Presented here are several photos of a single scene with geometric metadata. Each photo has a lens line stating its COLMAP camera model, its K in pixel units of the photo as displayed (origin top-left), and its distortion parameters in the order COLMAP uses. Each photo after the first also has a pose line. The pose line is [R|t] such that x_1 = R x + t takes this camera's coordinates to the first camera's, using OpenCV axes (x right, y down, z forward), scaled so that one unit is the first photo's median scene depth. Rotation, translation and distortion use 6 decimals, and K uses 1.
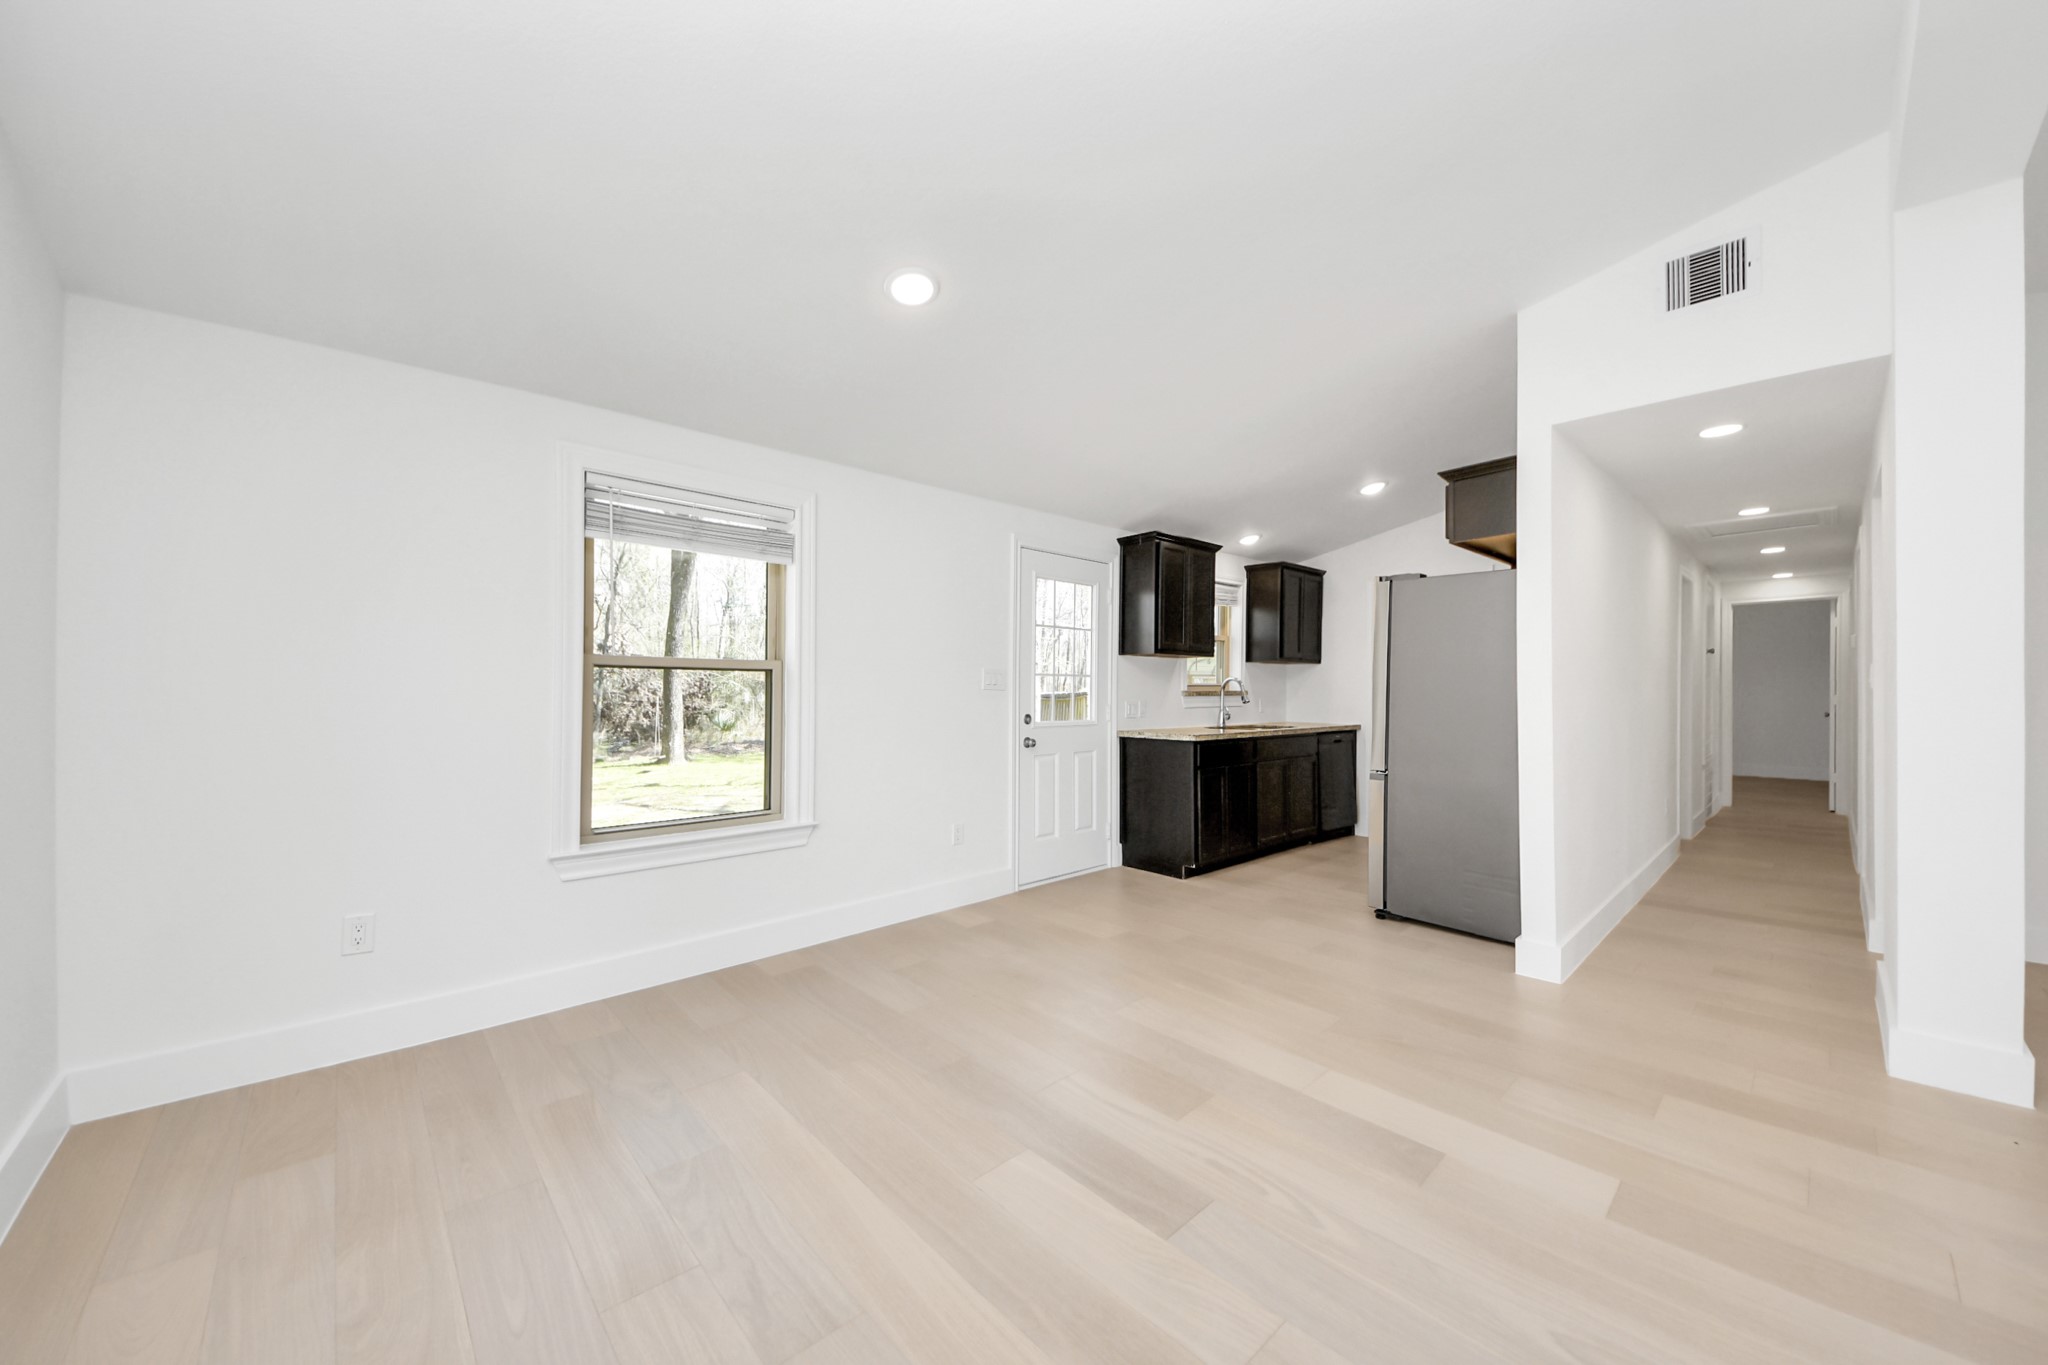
lens RADIAL K [[744.5, 0, 1040.4], [0, 744.5, 687.4], [0, 0, 1]] dist [0.001489, -0.000087]
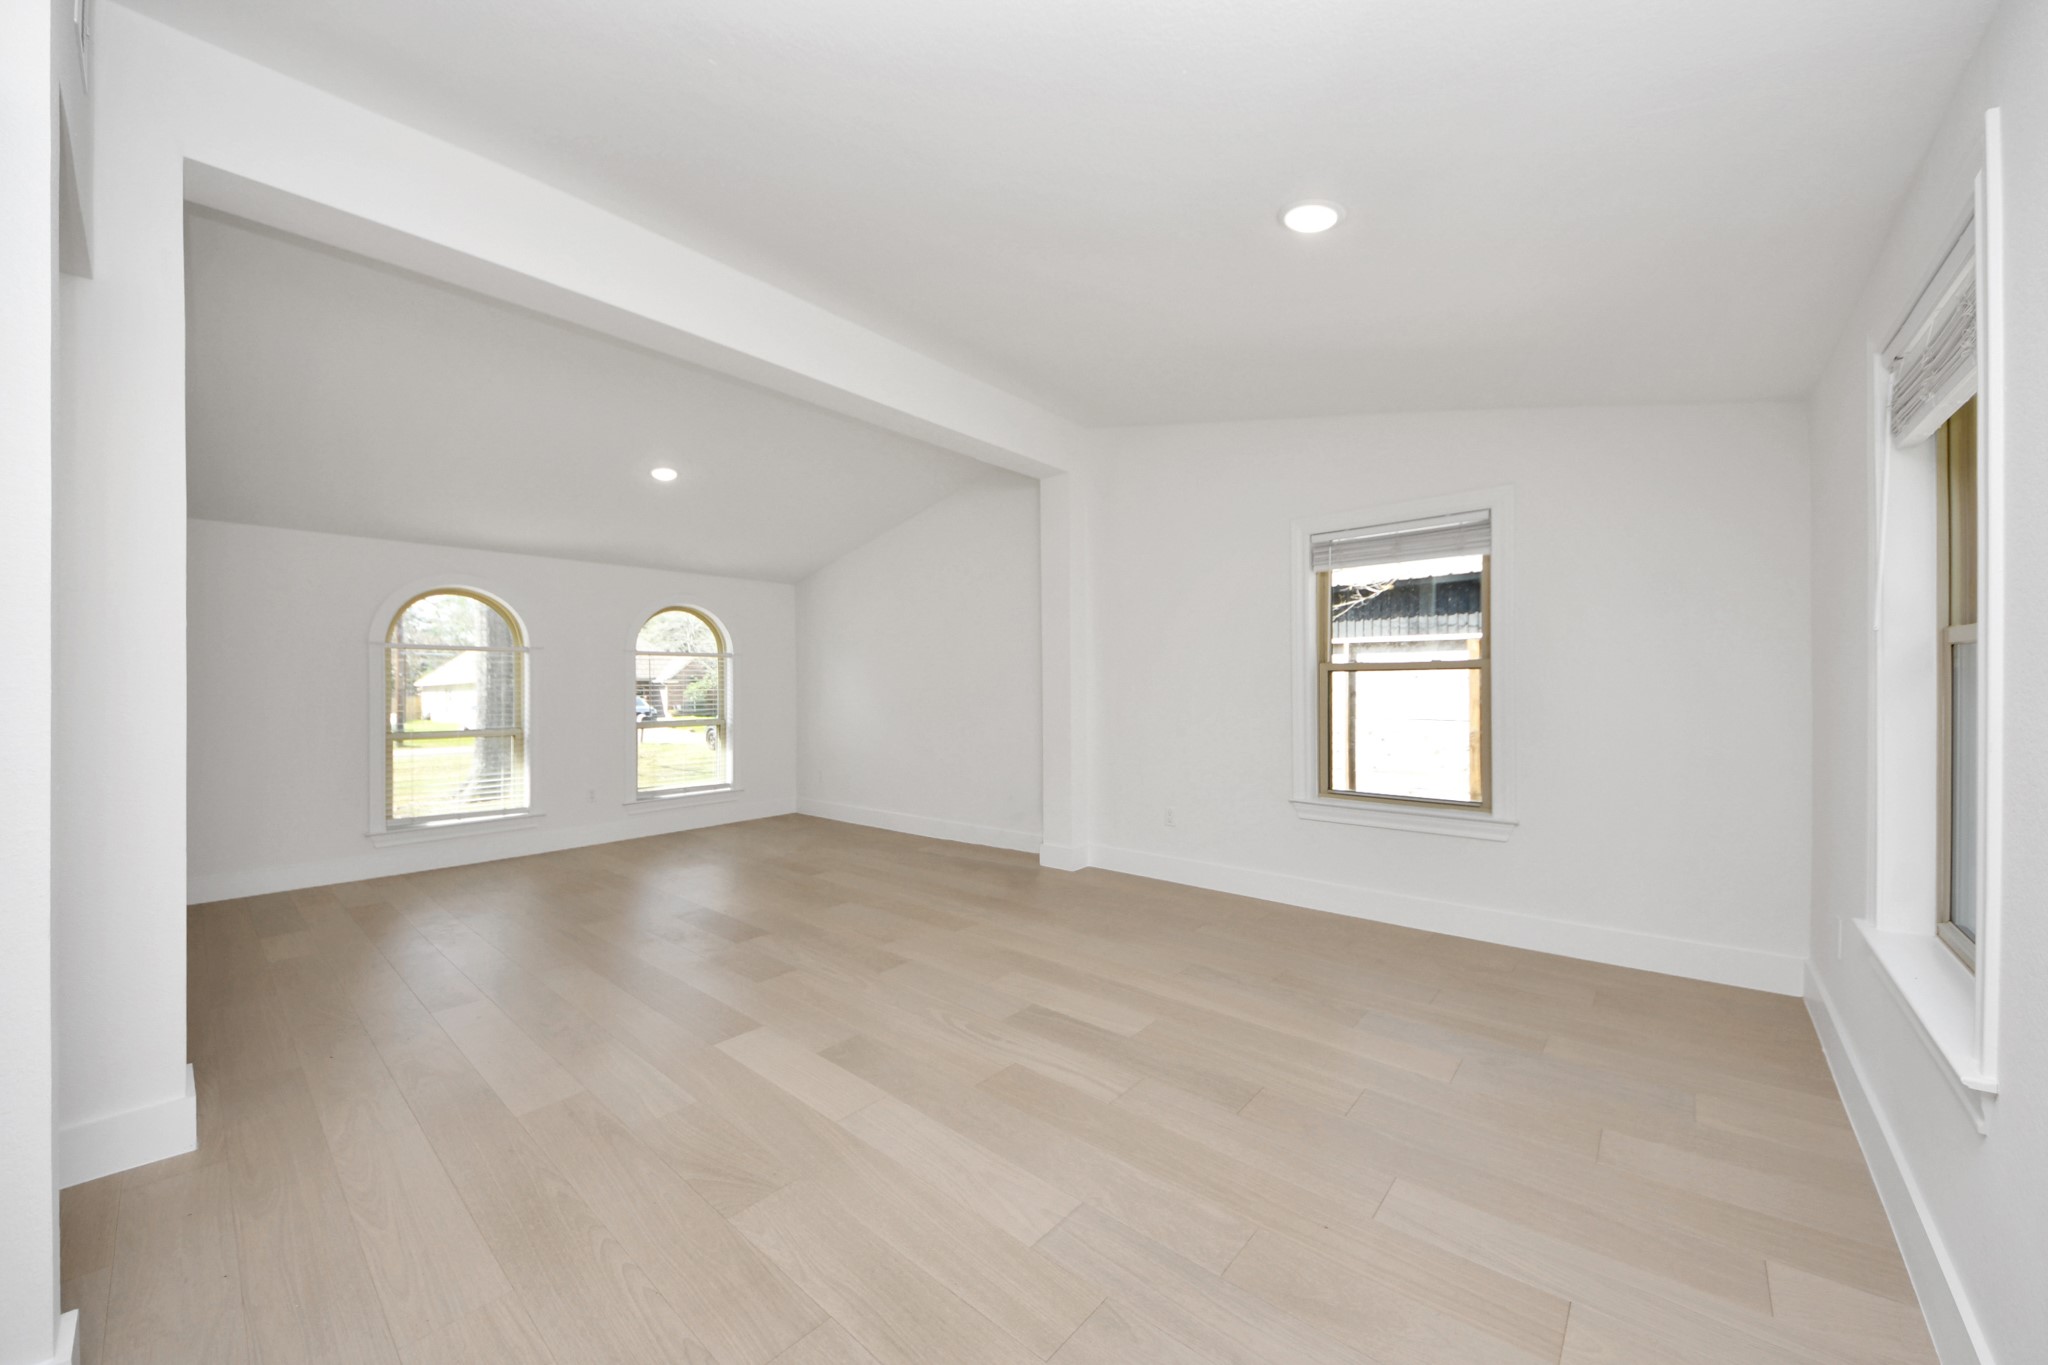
lens RADIAL K [[709.7, 0, 1075.4], [0, 709.7, 684.7], [0, 0, 1]] dist [0.001404, 0.000037]
pose [[-0.988903, 0.016890, -0.147596, 0.110862], [0.016617, 0.999857, 0.003082, -0.004746], [0.147627, 0.000595, -0.989043, 0.956921]]
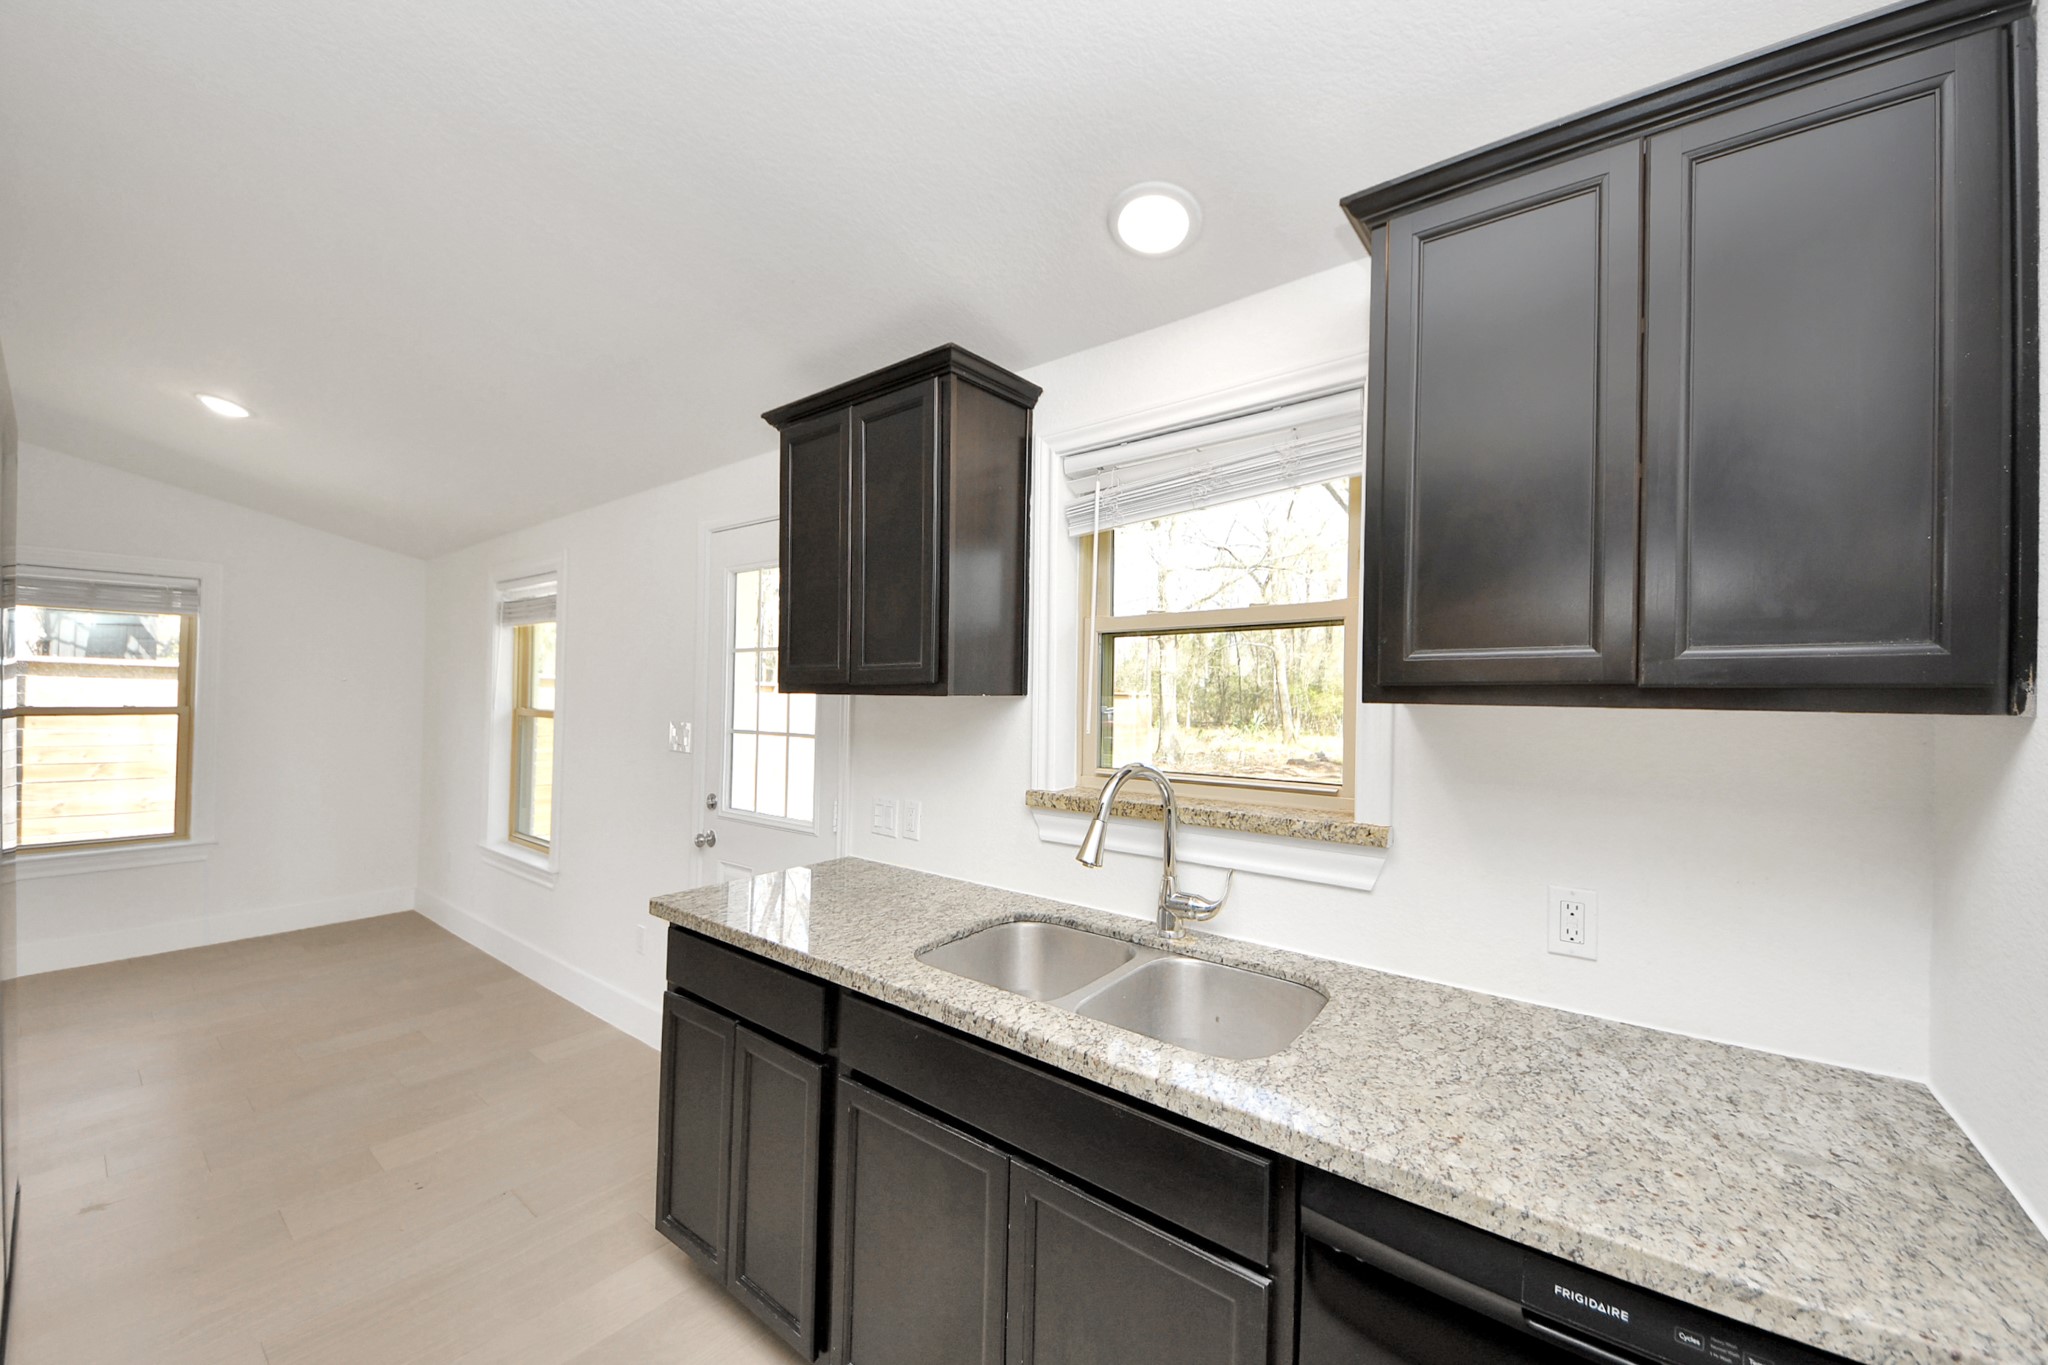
lens RADIAL K [[764.7, 0, 1018.9], [0, 764.7, 692.0], [0, 0, 1]] dist [0.002856, -0.000030]
pose [[0.159596, -0.010646, -0.987125, 0.652446], [-0.016615, 0.999771, -0.013469, -0.044608], [0.987043, 0.018551, 0.159382, 1.120826]]
